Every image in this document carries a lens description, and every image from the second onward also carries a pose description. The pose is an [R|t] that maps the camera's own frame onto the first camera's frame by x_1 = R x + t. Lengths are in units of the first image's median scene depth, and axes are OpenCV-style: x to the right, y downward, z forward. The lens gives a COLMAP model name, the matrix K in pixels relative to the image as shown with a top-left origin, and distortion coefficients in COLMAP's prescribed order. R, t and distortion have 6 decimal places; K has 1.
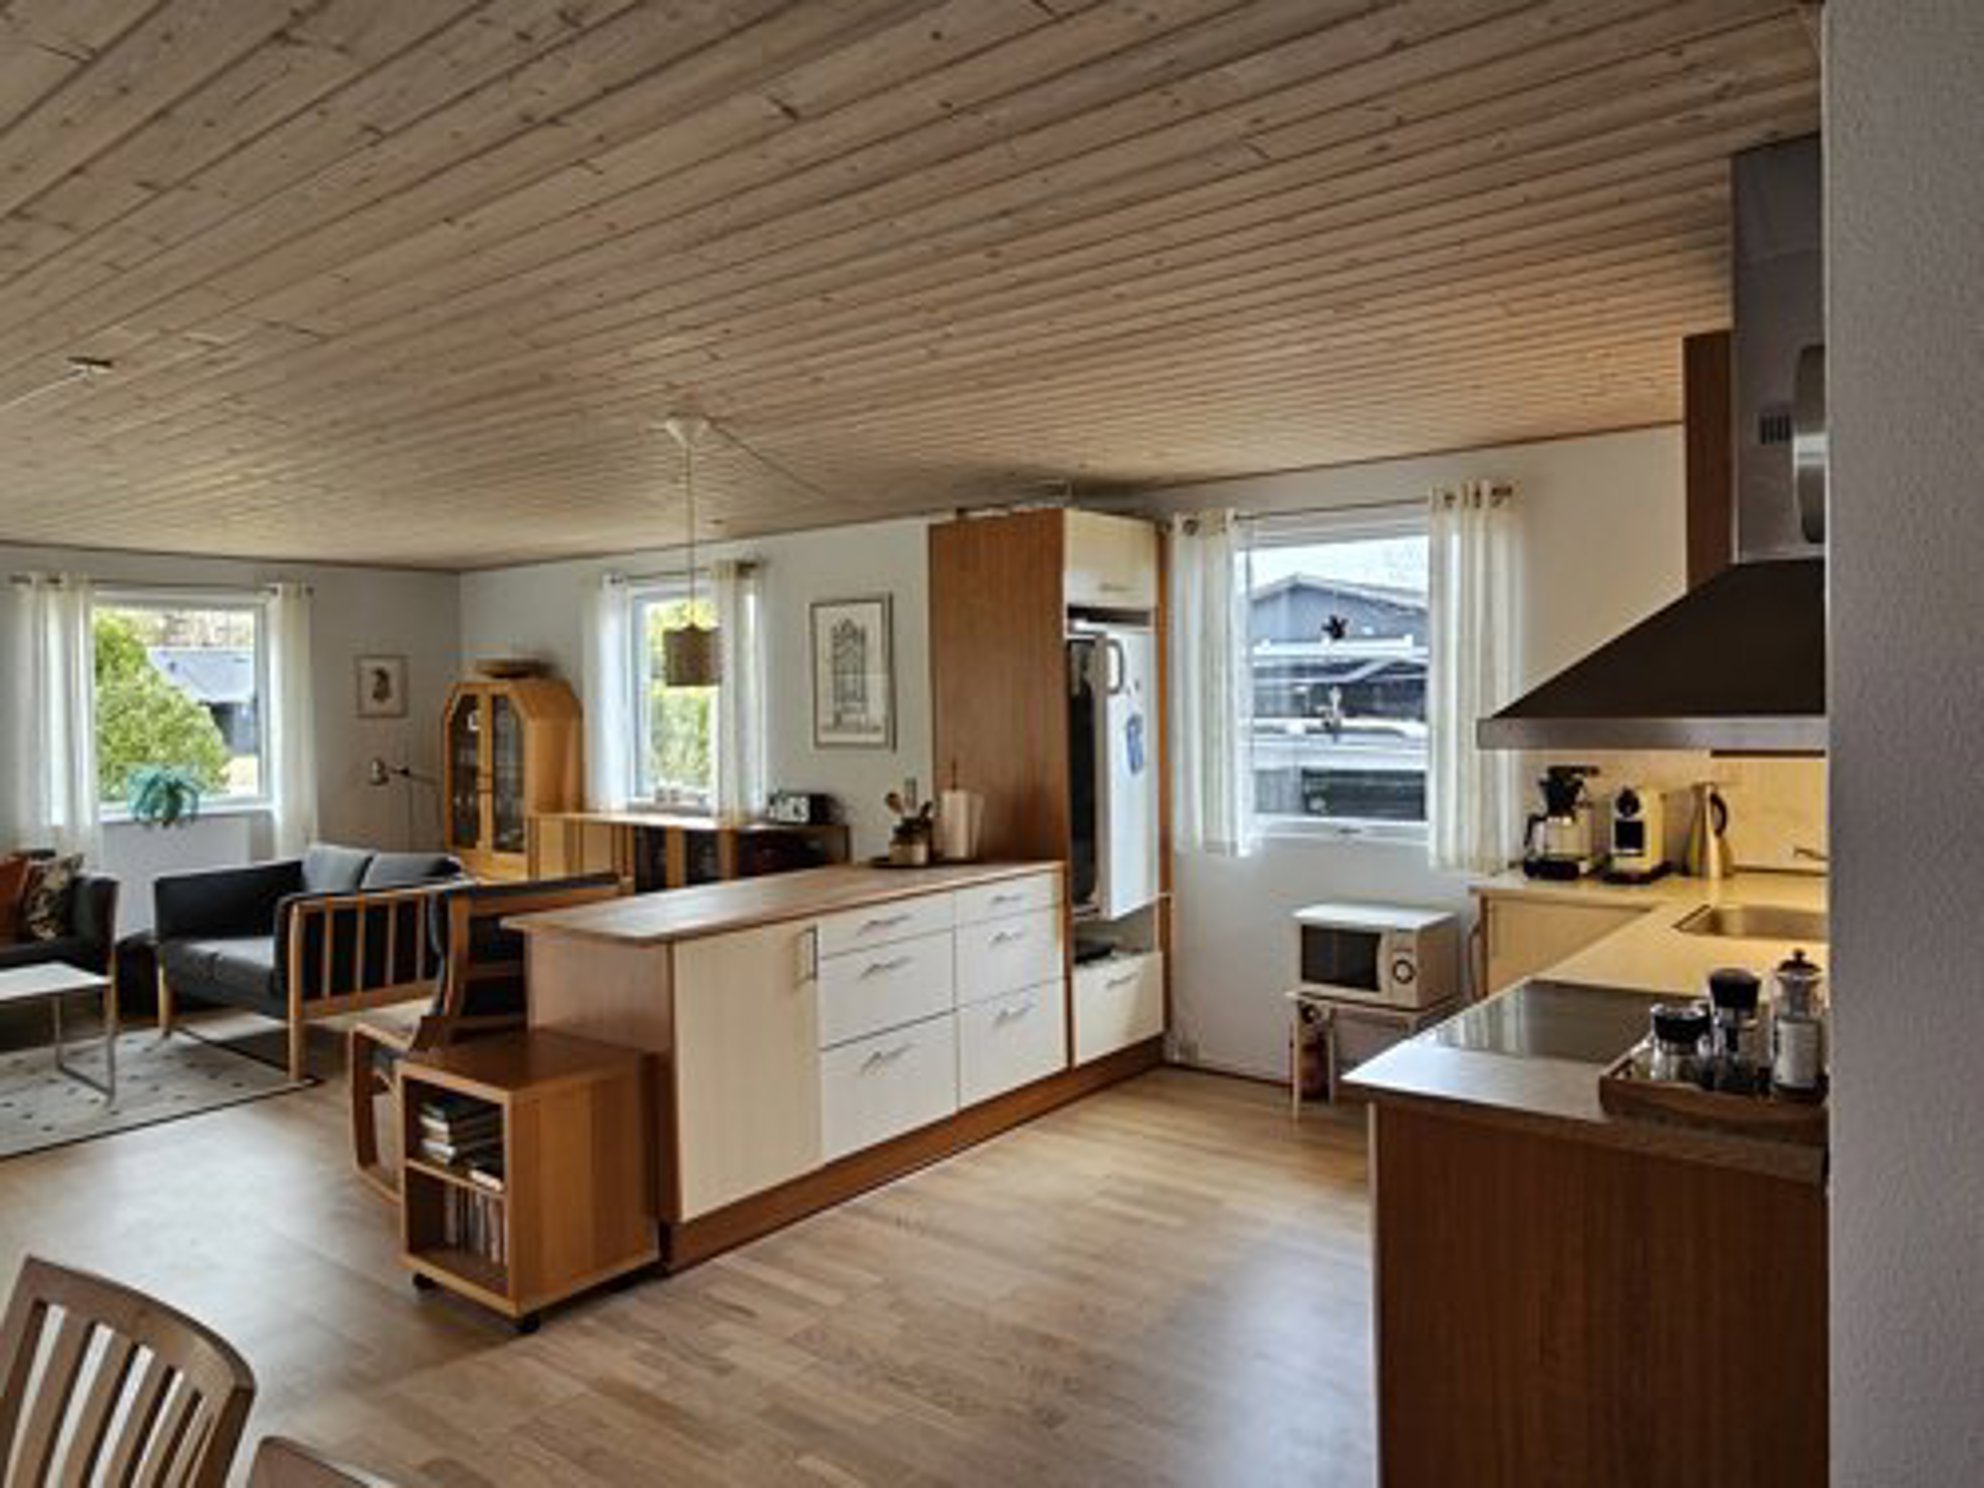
lens RADIAL K [[1339.5, 0, 992.4], [0, 1339.5, 745.6], [0, 0, 1]] dist [-0.007048, 0.001099]
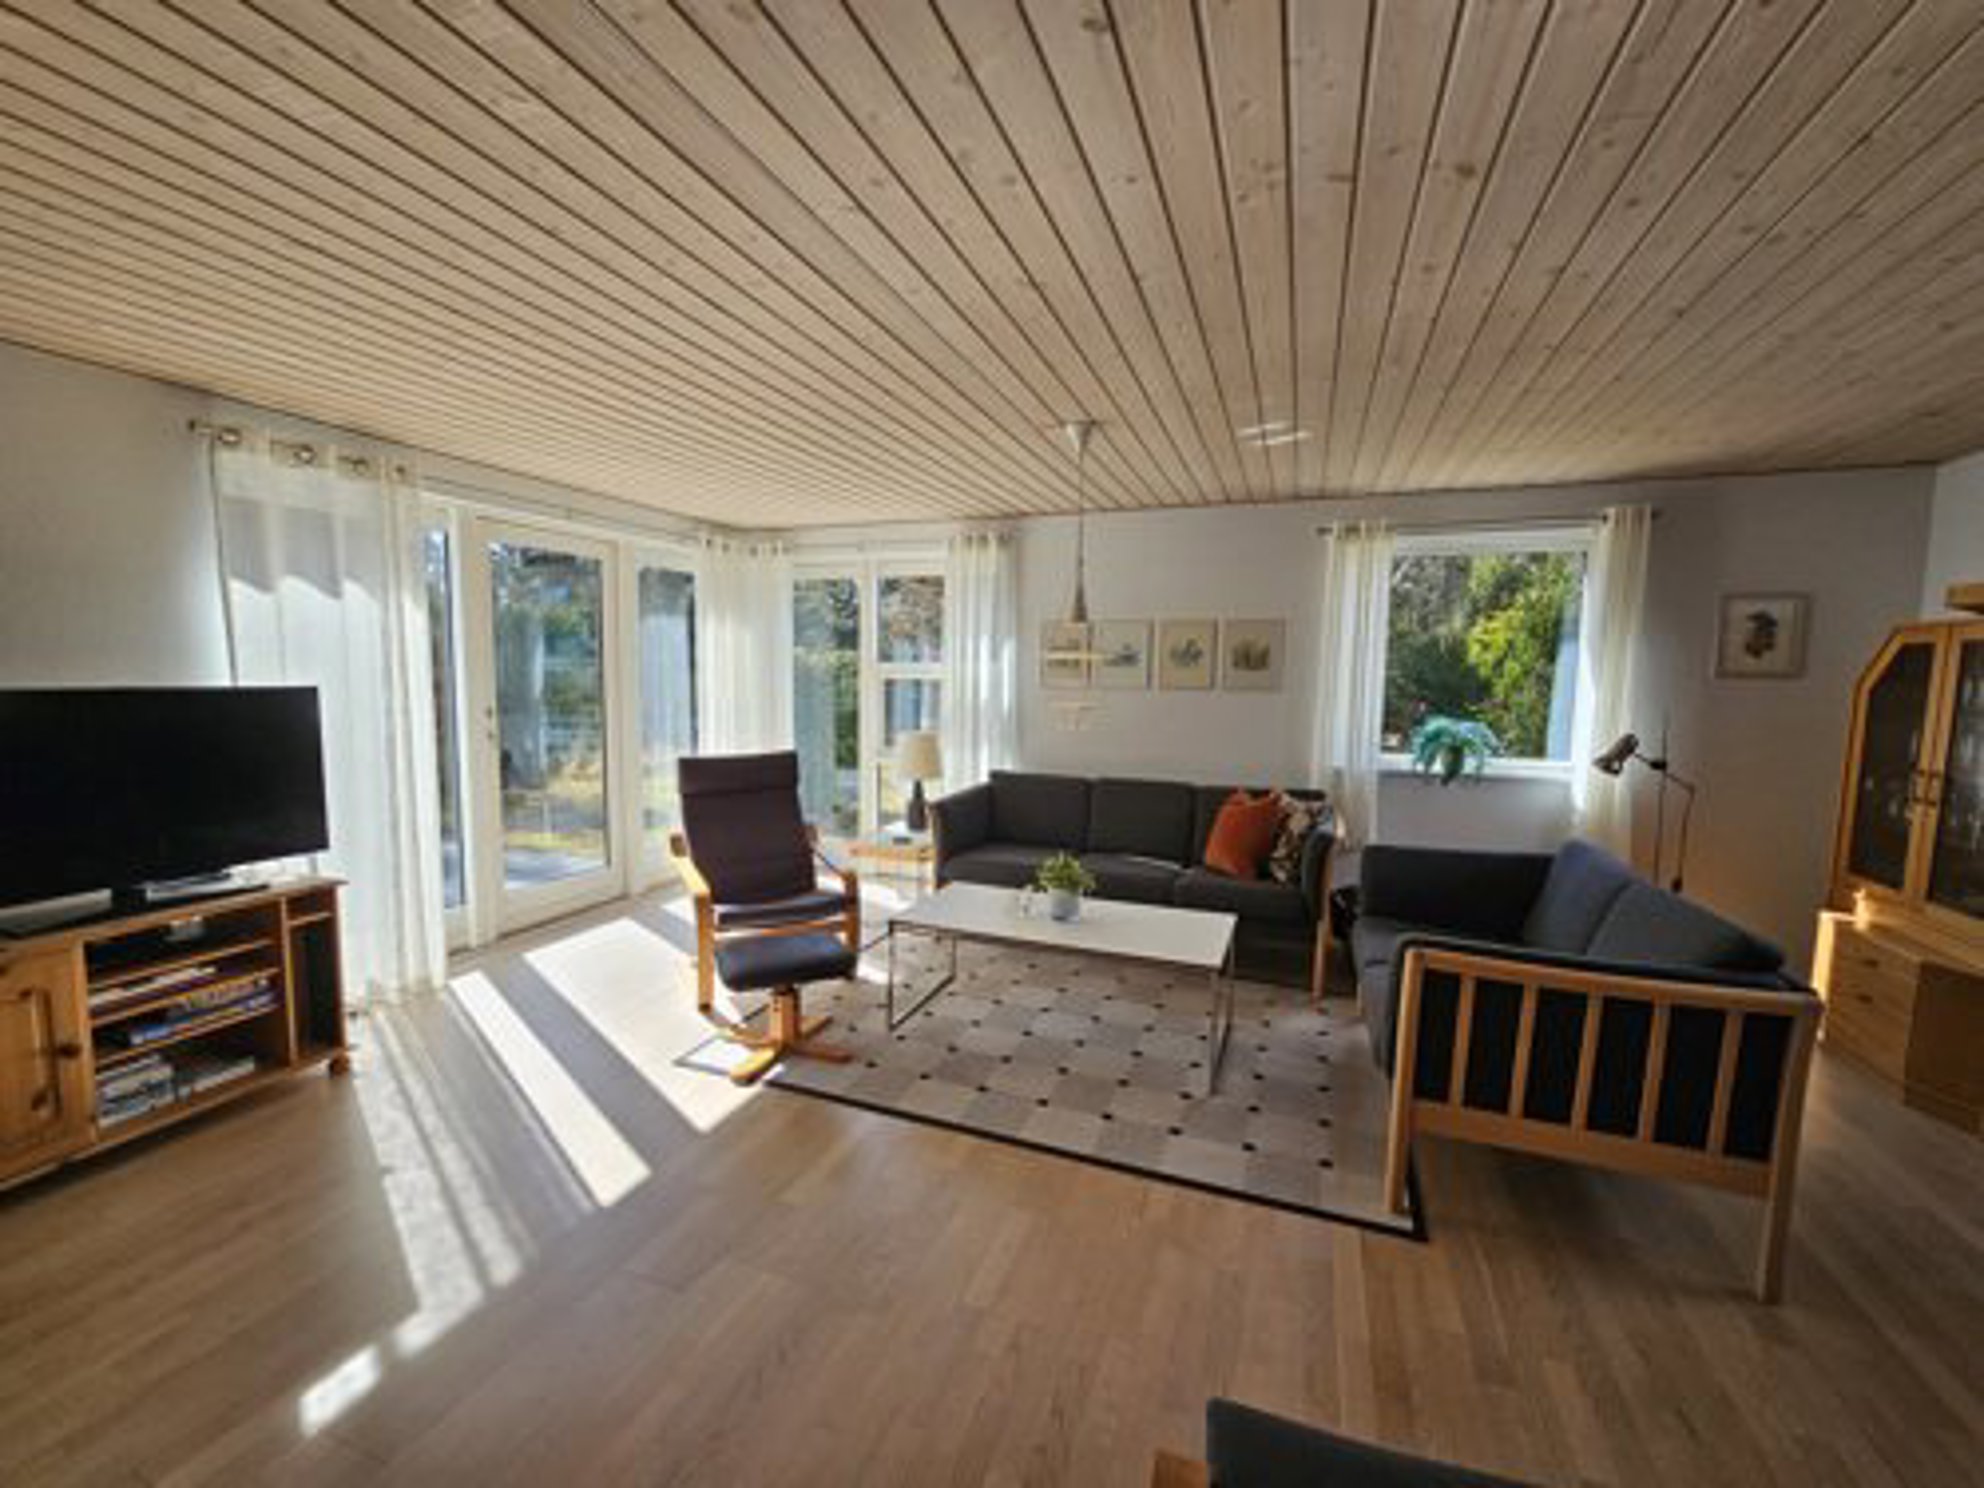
lens RADIAL K [[809.4, 0, 996.4], [0, 809.4, 751.1], [0, 0, 1]] dist [-0.001320, 0.000251]
pose [[0.300618, 0.112359, -0.947103, -0.161881], [-0.054379, 0.993440, 0.100596, -0.002655], [0.952193, 0.021262, 0.304756, 0.495090]]
